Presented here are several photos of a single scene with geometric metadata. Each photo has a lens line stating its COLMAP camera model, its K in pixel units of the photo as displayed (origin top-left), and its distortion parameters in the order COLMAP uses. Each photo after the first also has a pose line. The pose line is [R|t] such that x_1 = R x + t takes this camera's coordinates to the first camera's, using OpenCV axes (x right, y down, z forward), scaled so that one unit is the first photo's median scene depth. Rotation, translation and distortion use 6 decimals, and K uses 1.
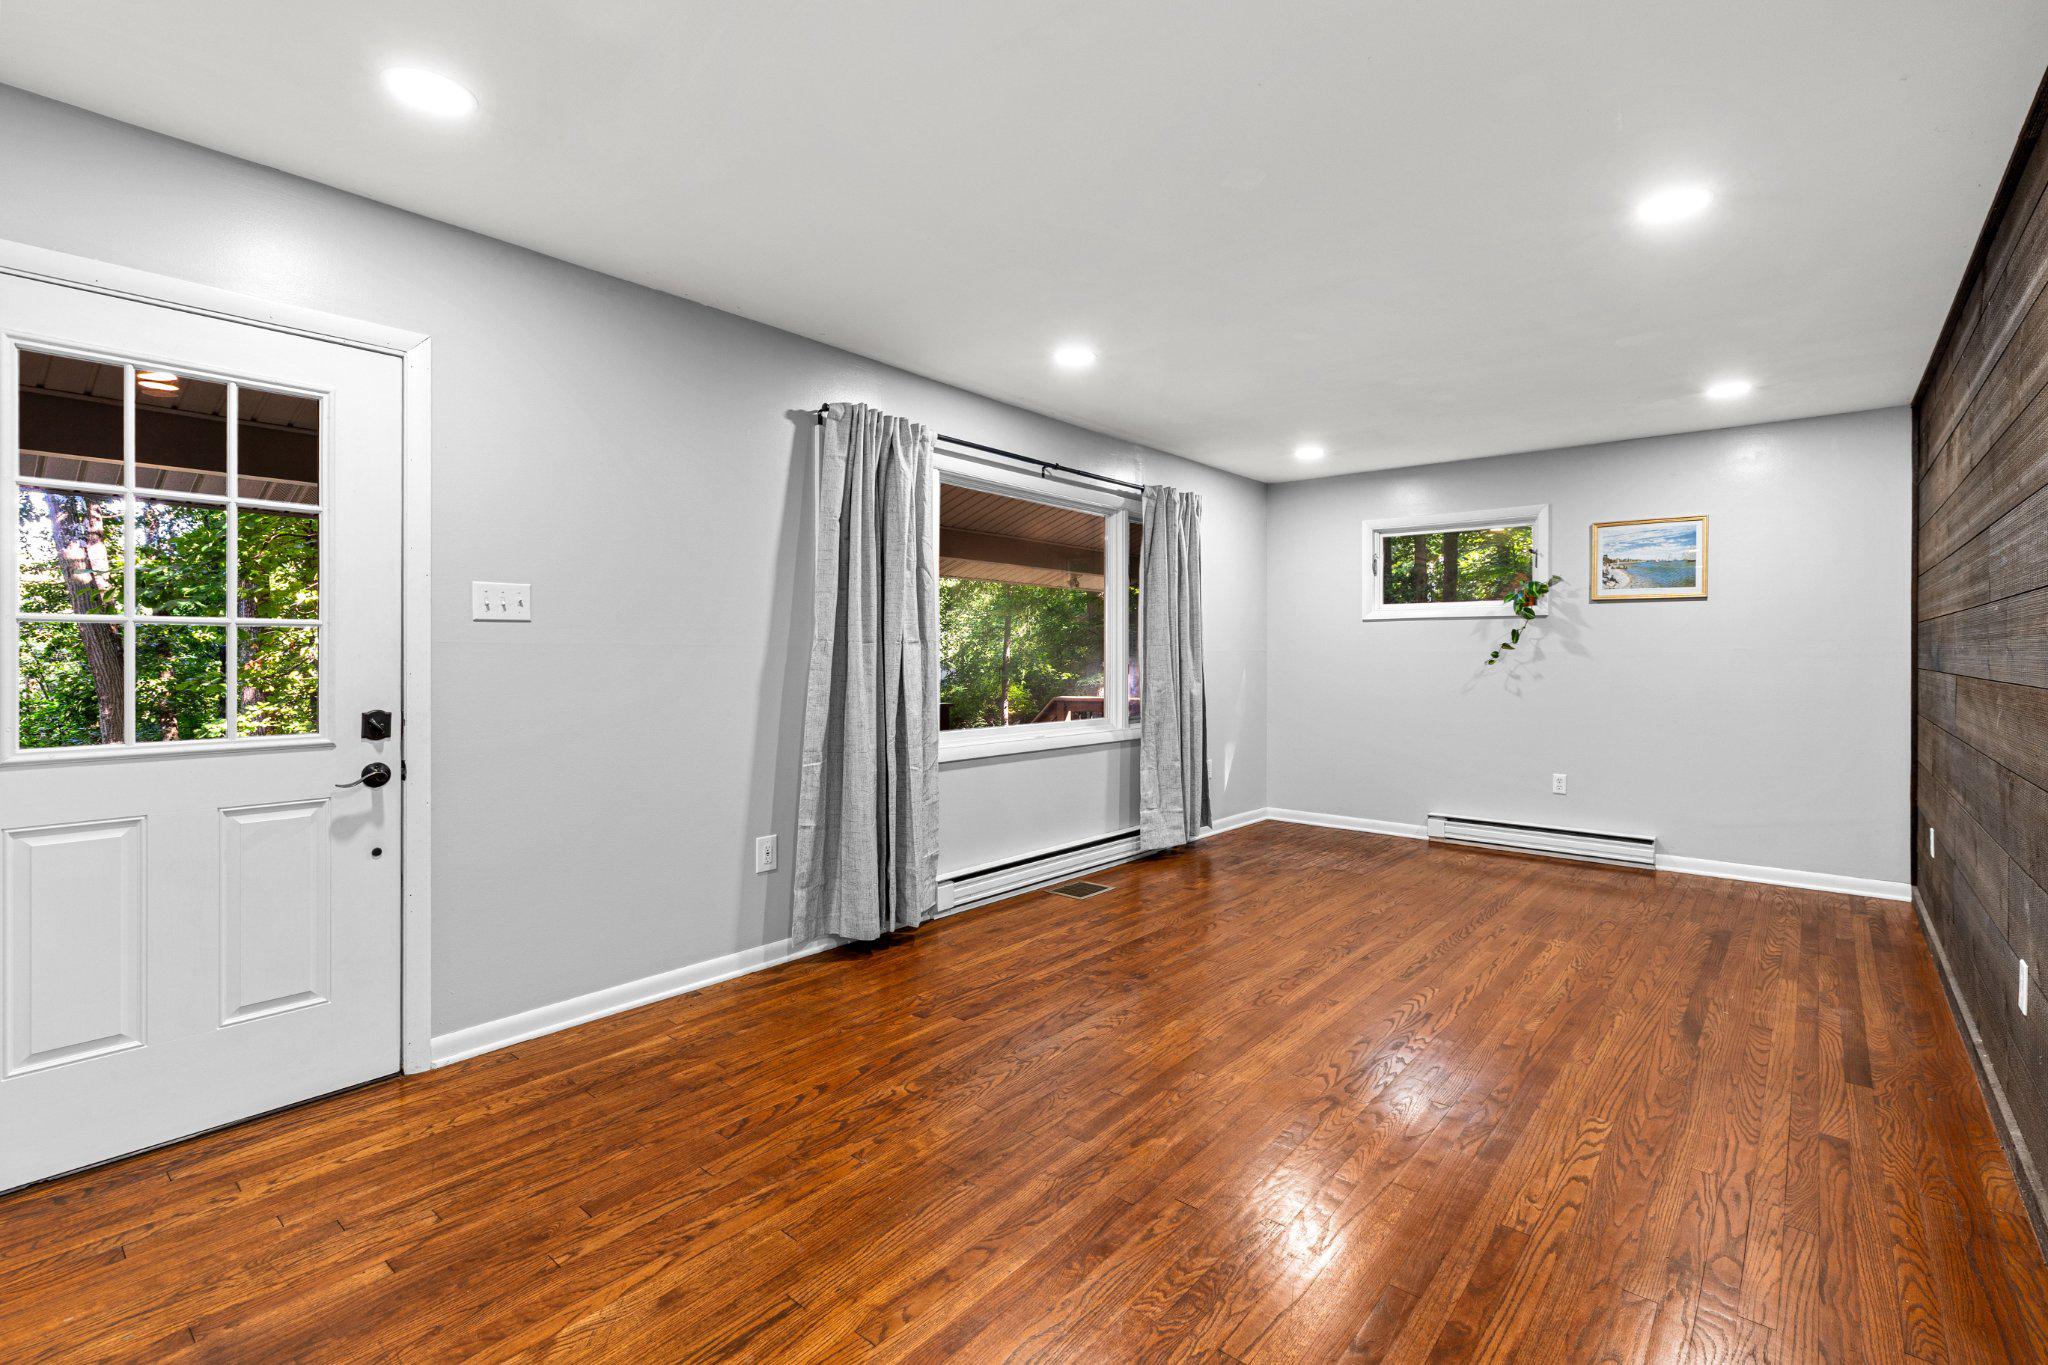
lens RADIAL K [[928.5, 0, 1043.3], [0, 928.5, 655.5], [0, 0, 1]] dist [0.011011, 0.000114]
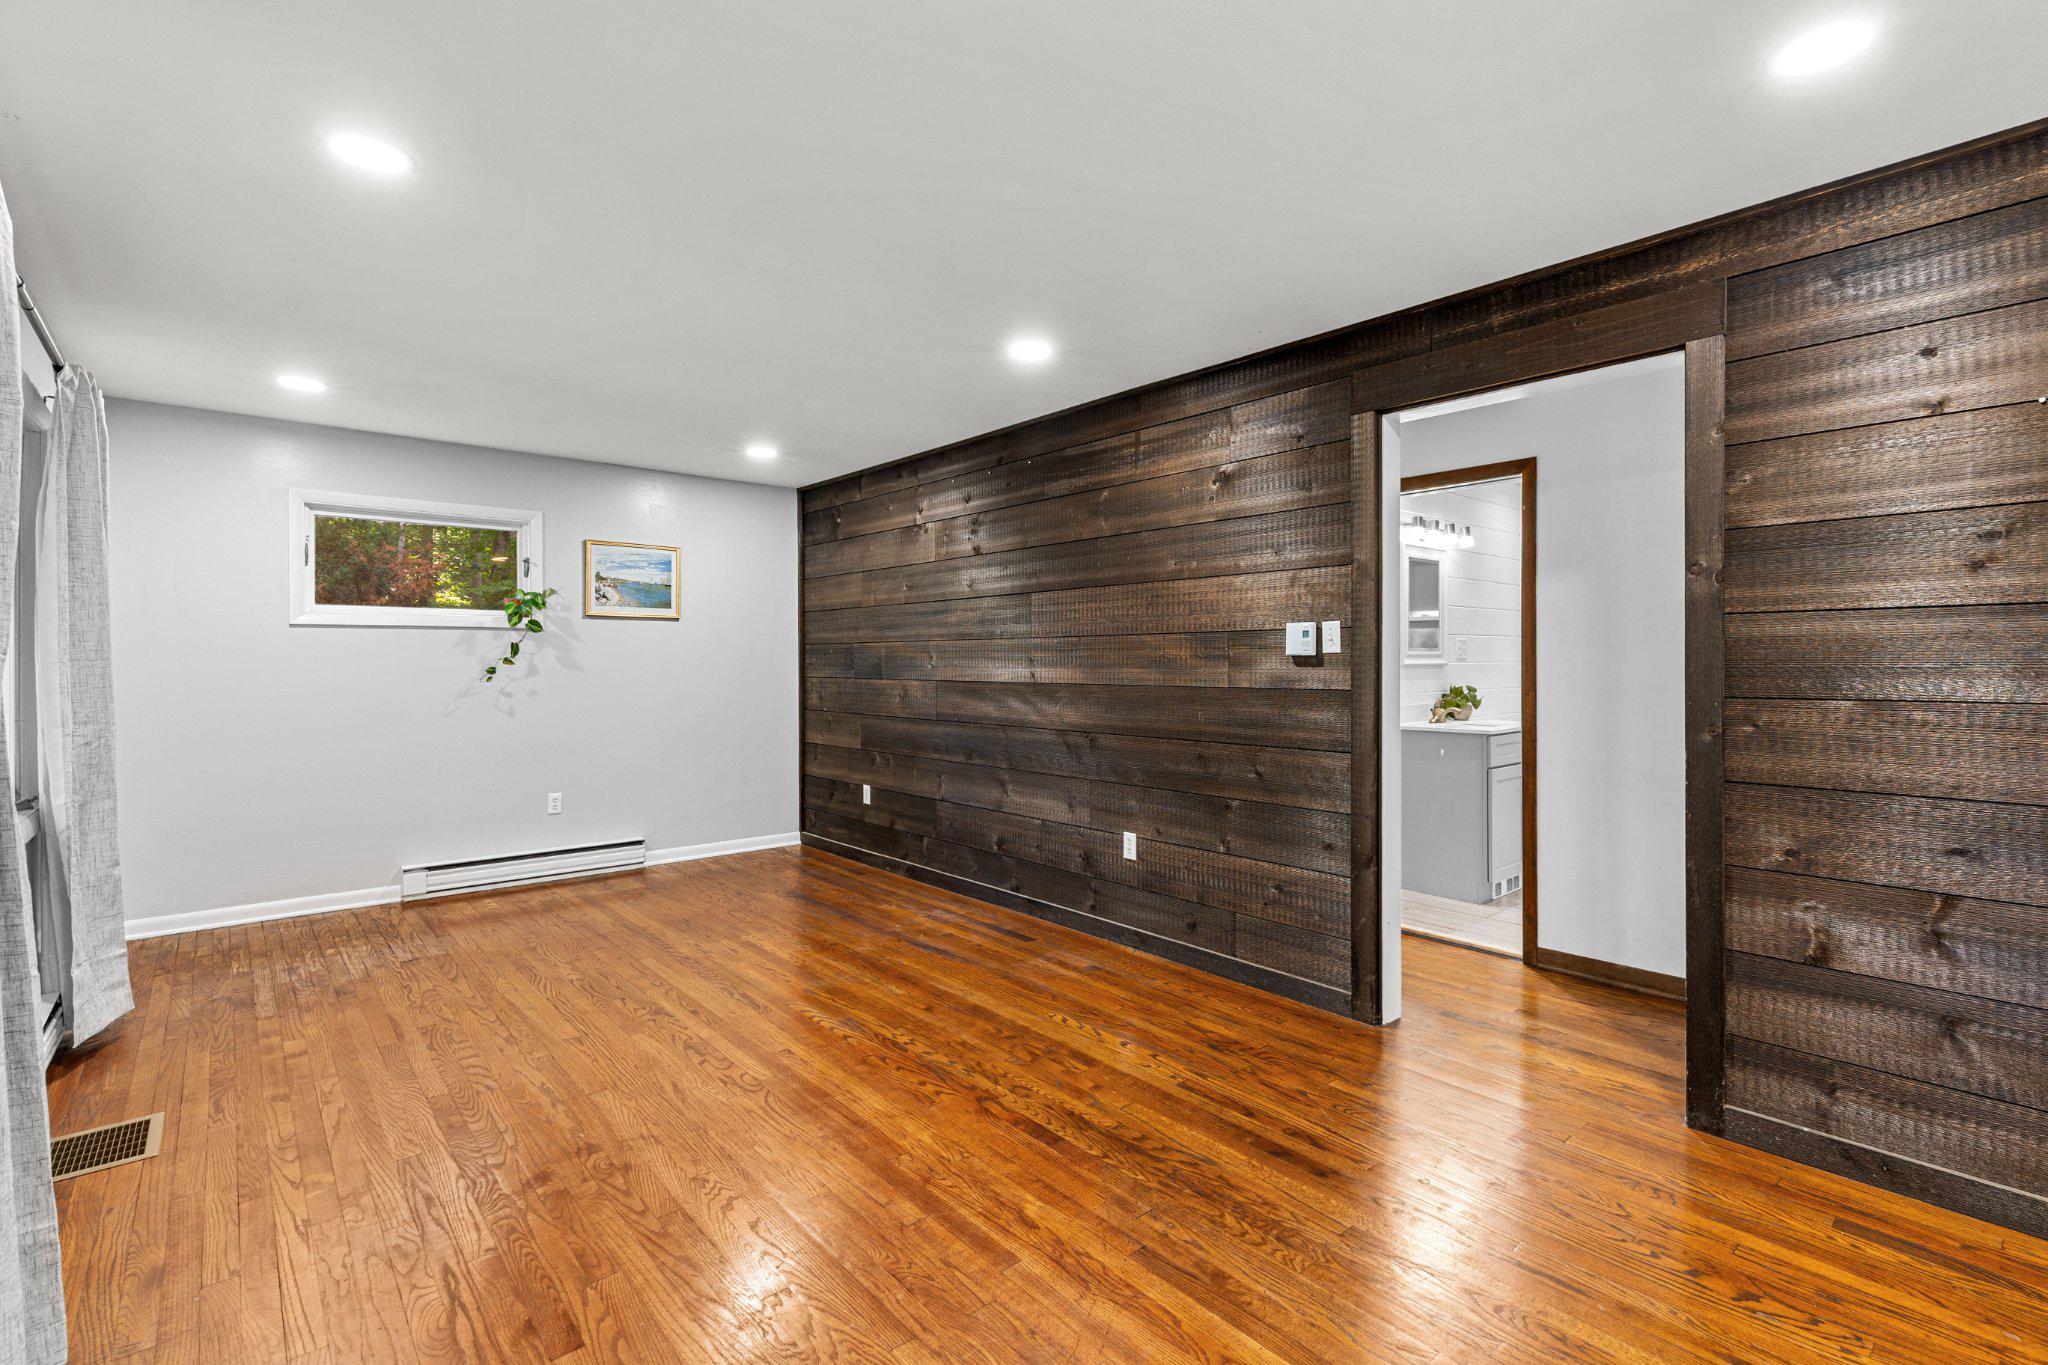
lens RADIAL K [[928.5, 0, 1043.3], [0, 928.5, 655.5], [0, 0, 1]] dist [0.011011, 0.000114]
pose [[0.155120, 0.005513, 0.987880, -0.351052], [0.006904, 0.999954, -0.006664, -0.006260], [-0.987871, 0.007854, 0.155075, 0.380368]]
